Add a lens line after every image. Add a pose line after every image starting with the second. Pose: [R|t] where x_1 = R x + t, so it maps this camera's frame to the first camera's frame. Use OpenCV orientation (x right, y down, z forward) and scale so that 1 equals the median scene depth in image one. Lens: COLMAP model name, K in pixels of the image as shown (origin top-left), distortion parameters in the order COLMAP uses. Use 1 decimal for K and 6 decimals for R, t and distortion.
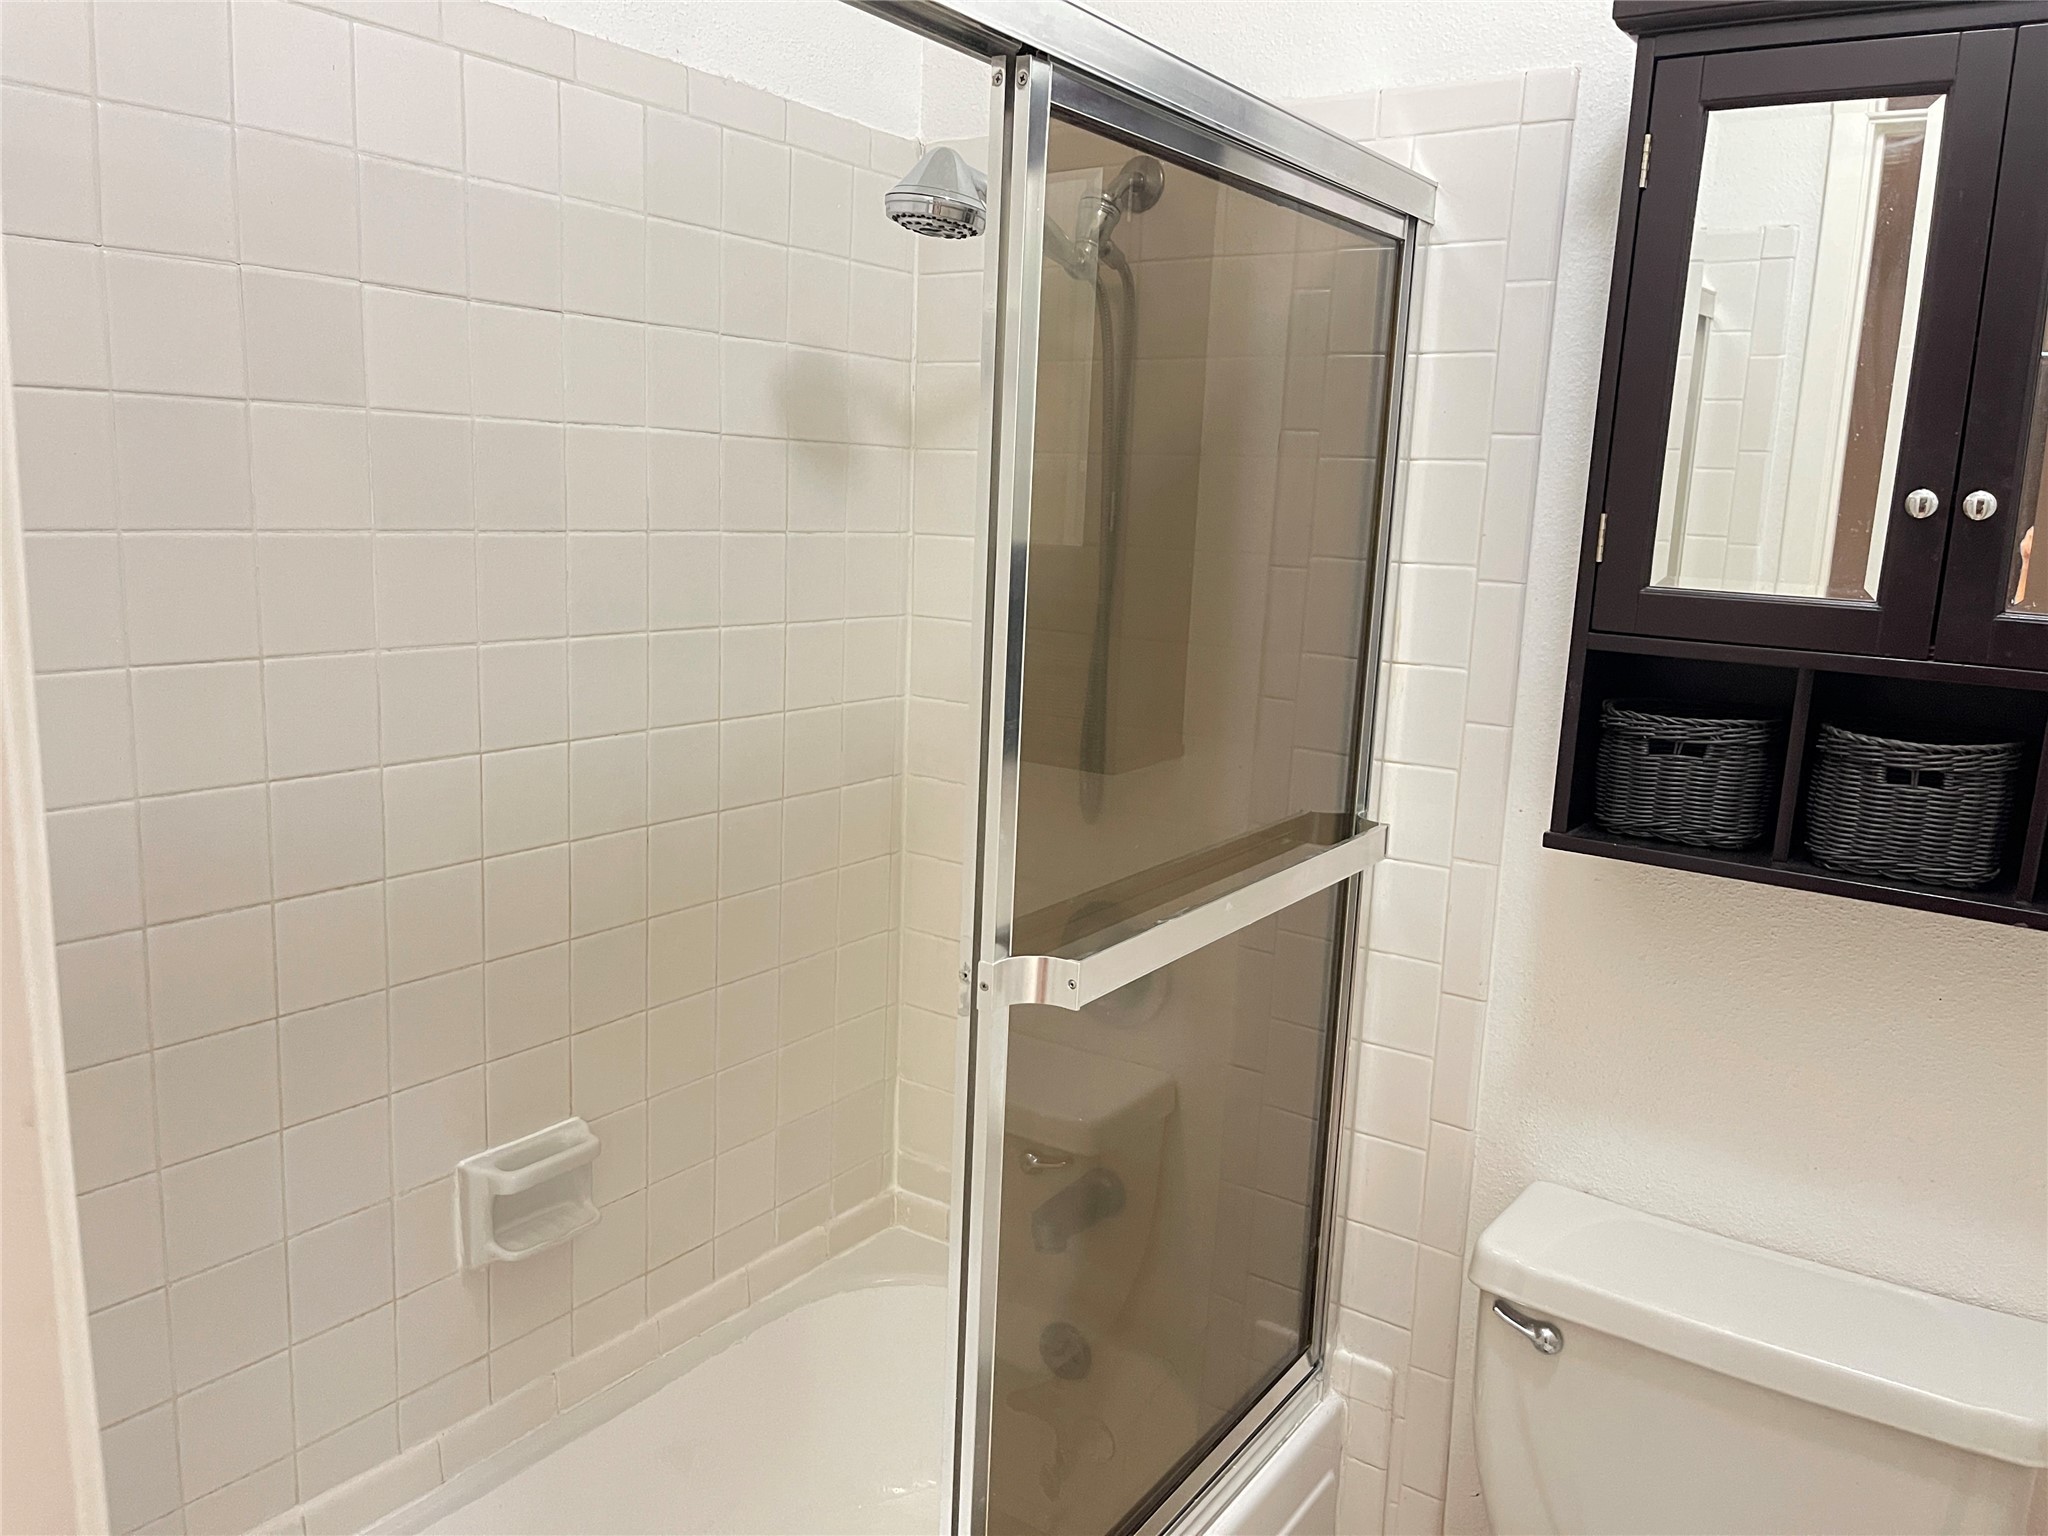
lens RADIAL K [[1531.5, 0, 1015.5], [0, 1531.5, 766.0], [0, 0, 1]] dist [0.000980, 0.012190]
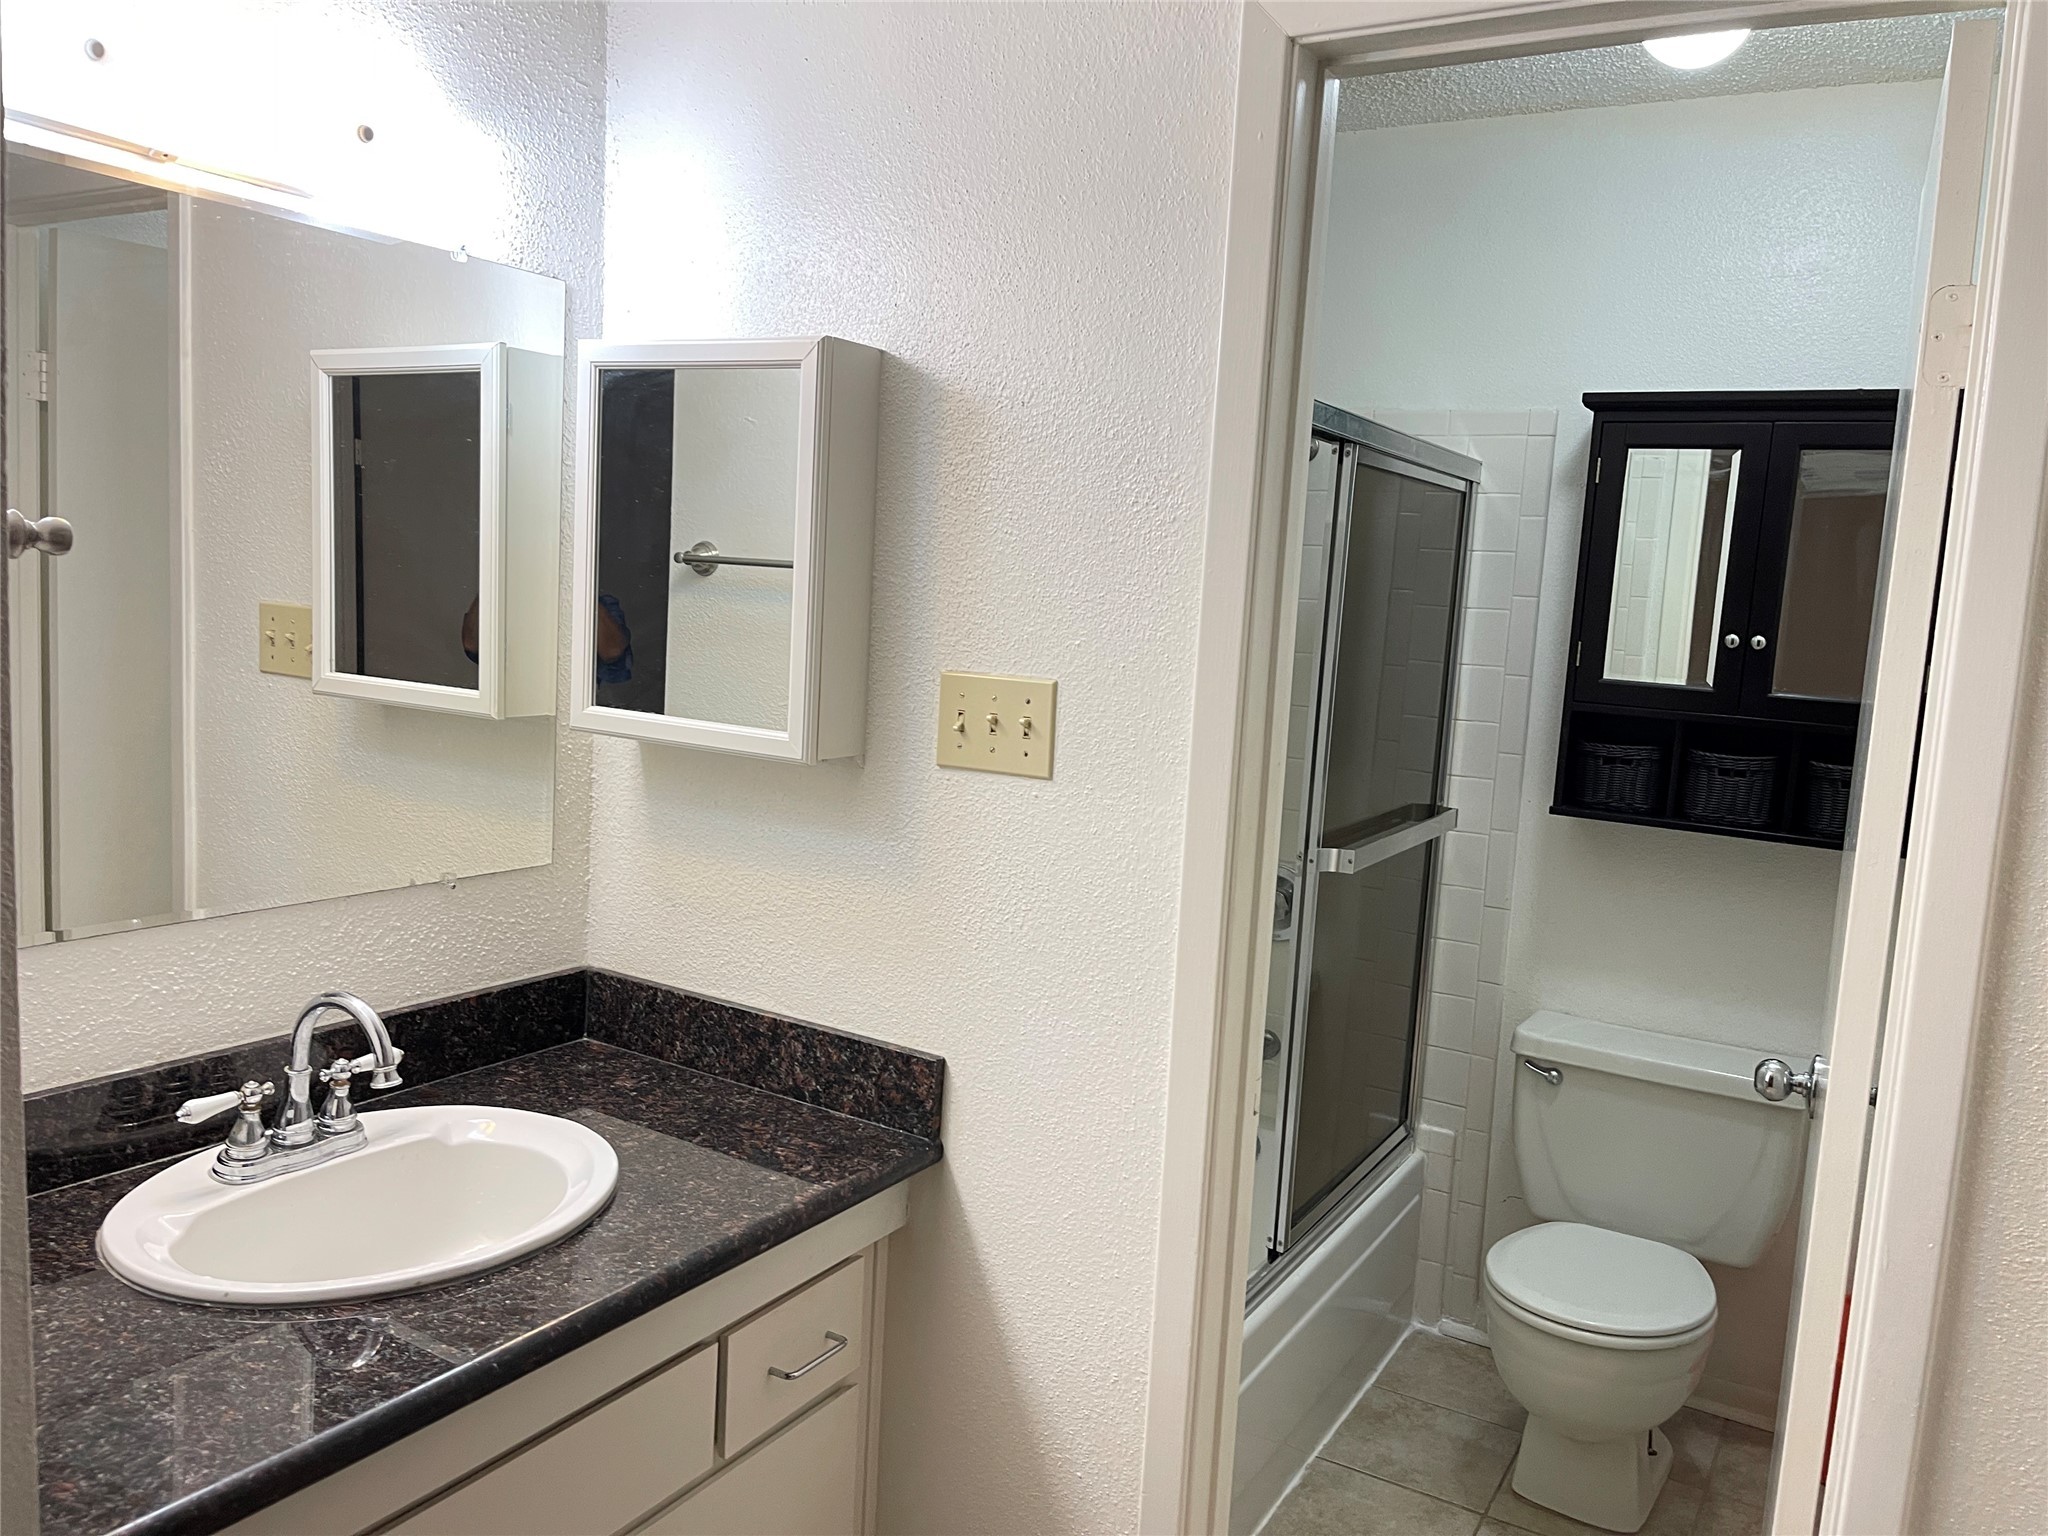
lens RADIAL K [[1531.5, 0, 1031.9], [0, 1531.5, 769.3], [0, 0, 1]] dist [0.000980, 0.012190]
pose [[0.996433, 0.008305, 0.083975, -0.468120], [-0.003620, 0.998436, -0.055795, 0.108258], [-0.084307, 0.055292, 0.994905, -0.865805]]
